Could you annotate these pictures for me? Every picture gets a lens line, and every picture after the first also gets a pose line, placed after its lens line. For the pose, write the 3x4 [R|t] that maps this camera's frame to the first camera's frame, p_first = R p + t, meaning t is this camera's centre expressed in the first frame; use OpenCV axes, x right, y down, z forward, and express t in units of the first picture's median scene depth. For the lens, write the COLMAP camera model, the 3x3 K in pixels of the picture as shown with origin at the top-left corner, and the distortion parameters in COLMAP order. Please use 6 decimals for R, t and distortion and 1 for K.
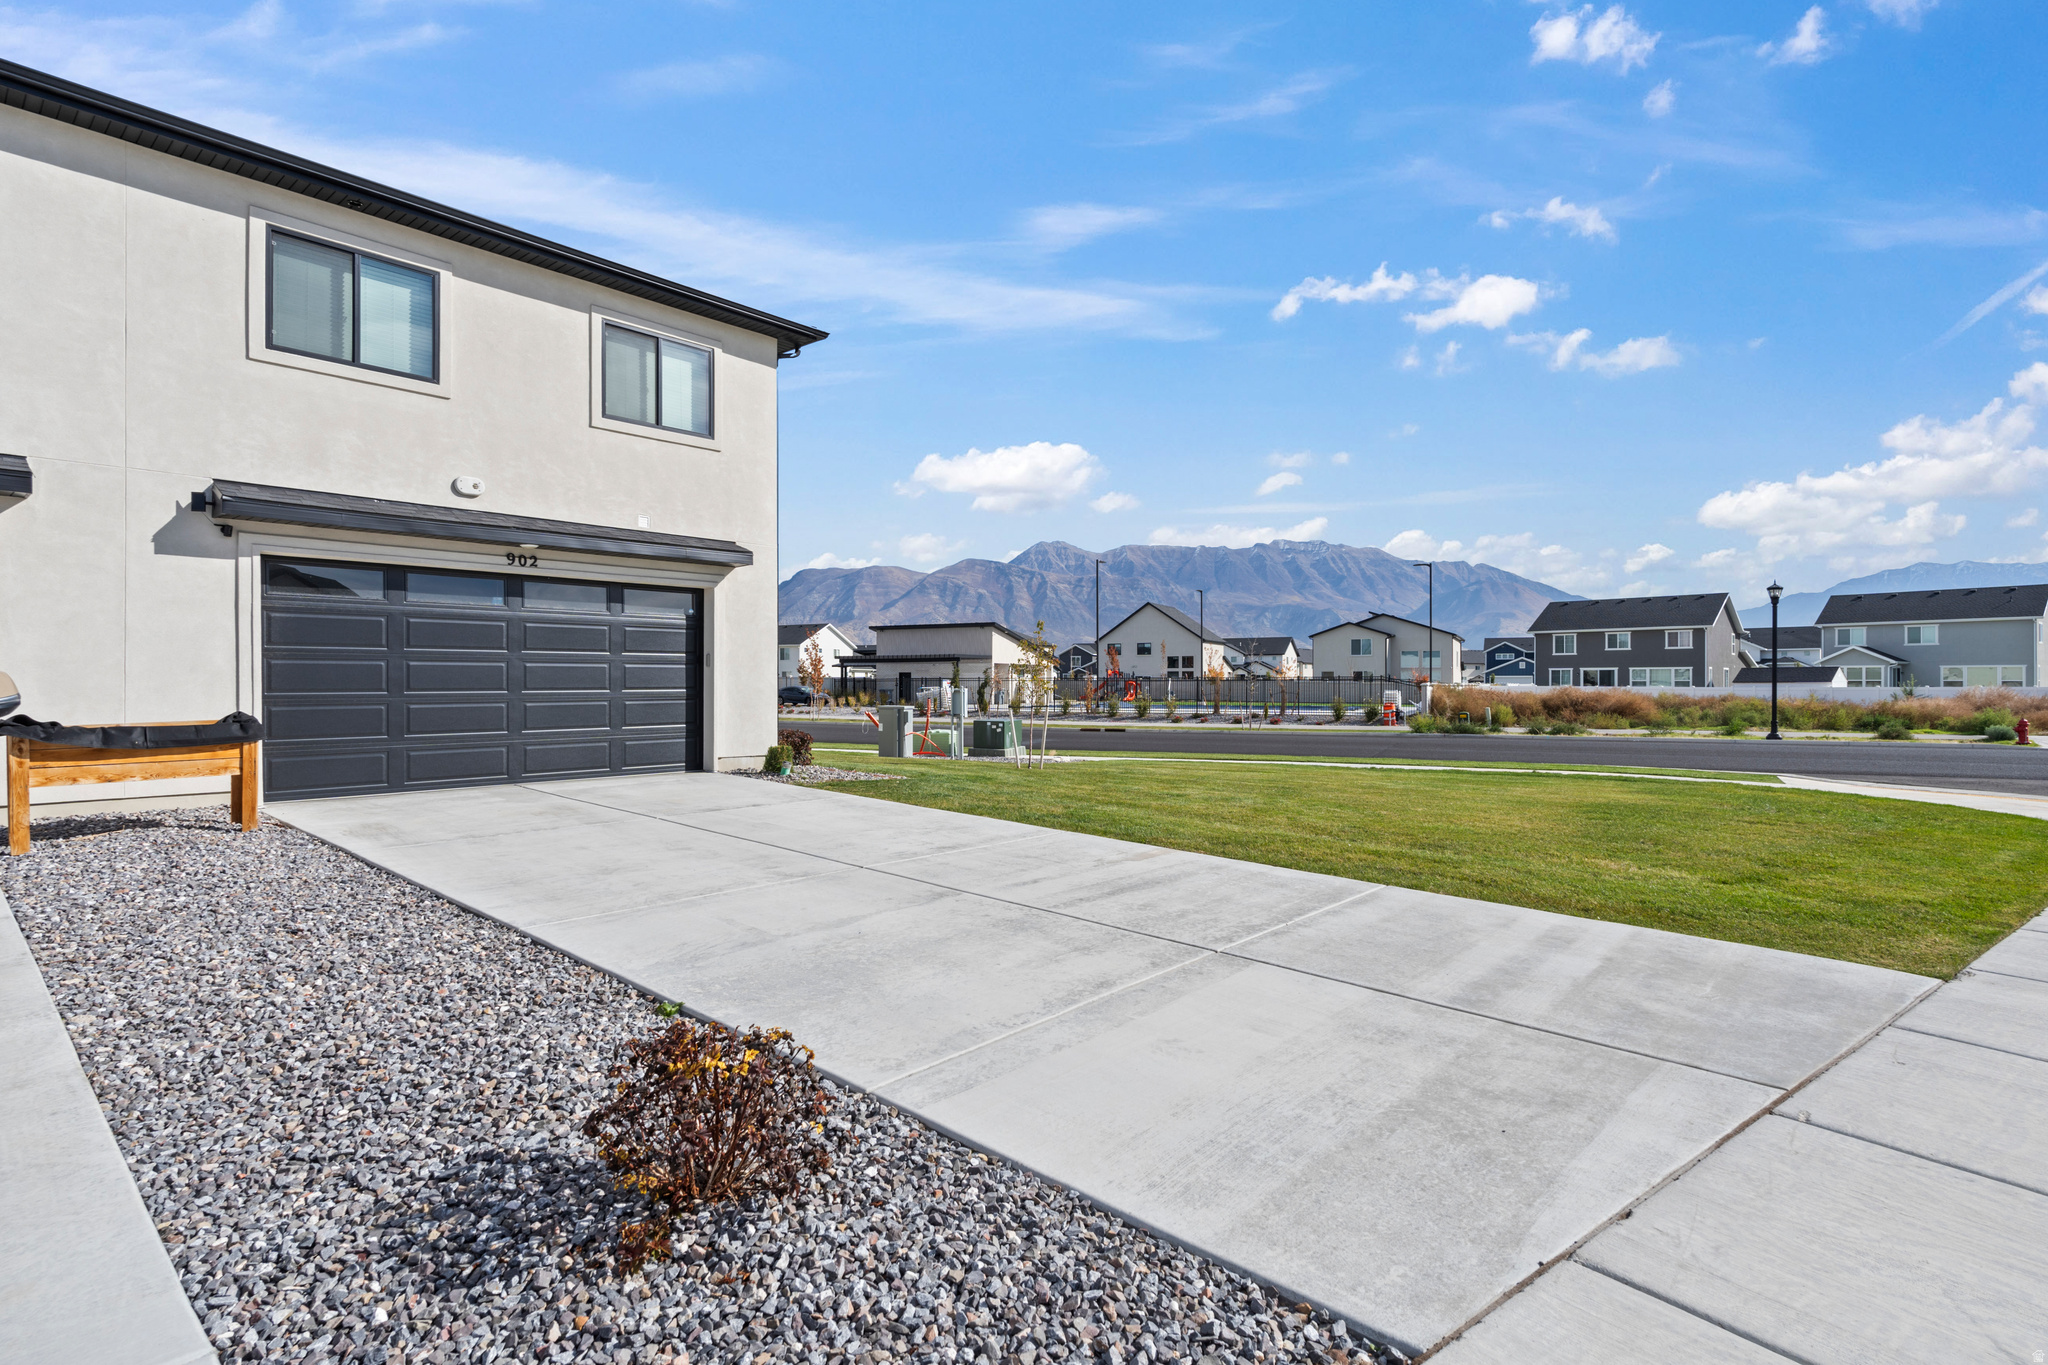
lens RADIAL K [[1040.3, 0, 1024.0], [0, 1040.3, 682.5], [0, 0, 1]] dist [0.030402, -0.000505]
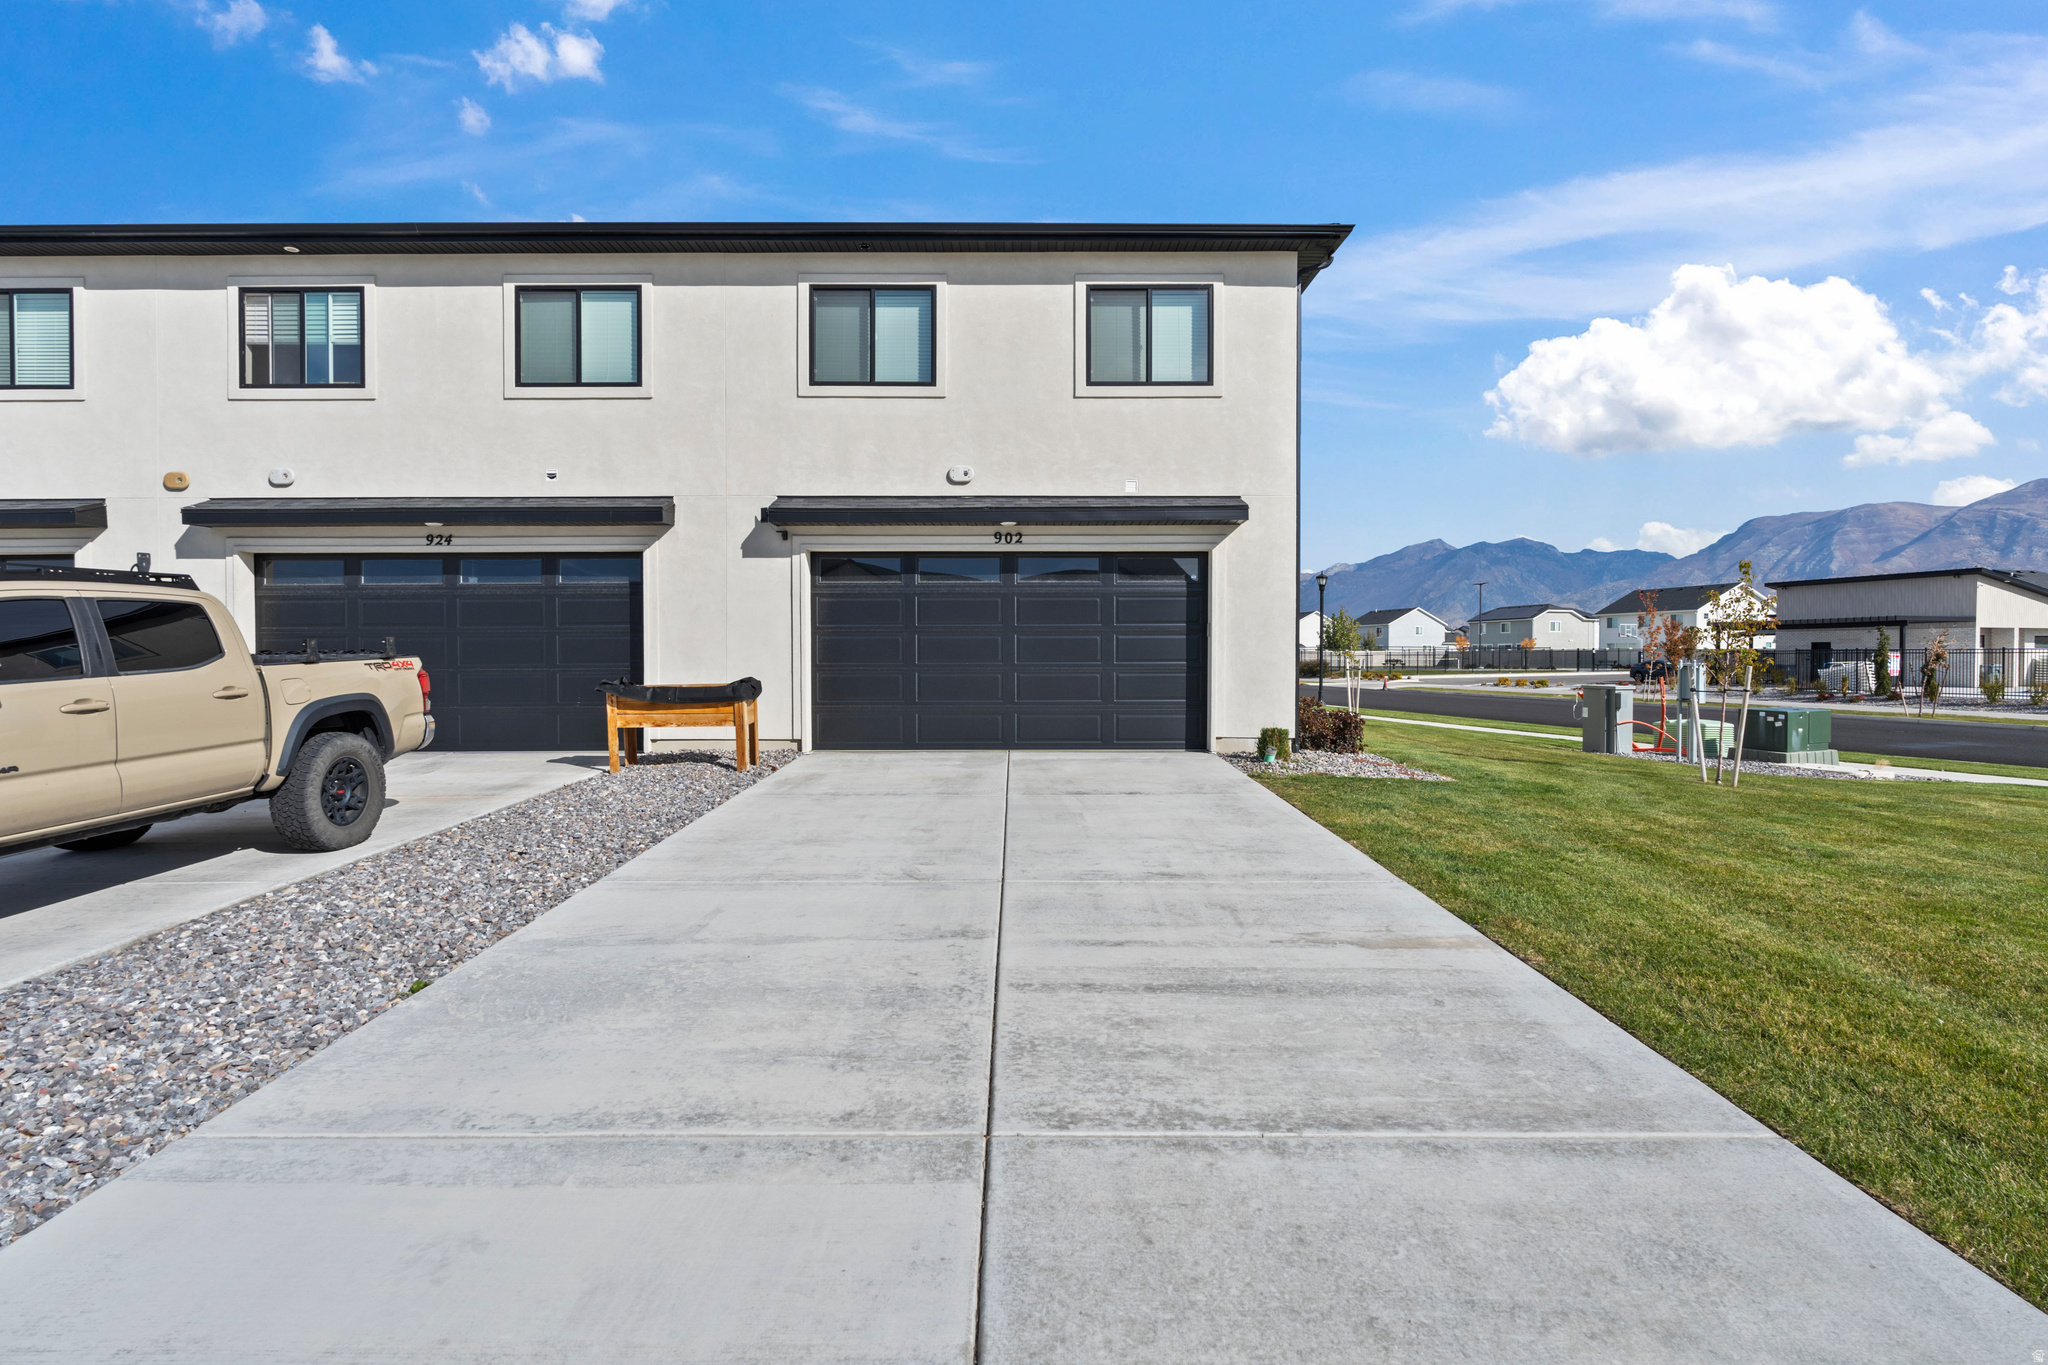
lens RADIAL K [[1018.2, 0, 1024.0], [0, 1018.2, 682.5], [0, 0, 1]] dist [0.009547, -0.000405]
pose [[0.654306, 0.019155, -0.755987, 0.294361], [0.000350, 0.999671, 0.025632, 0.002391], [0.756230, -0.017036, 0.654084, 0.323067]]
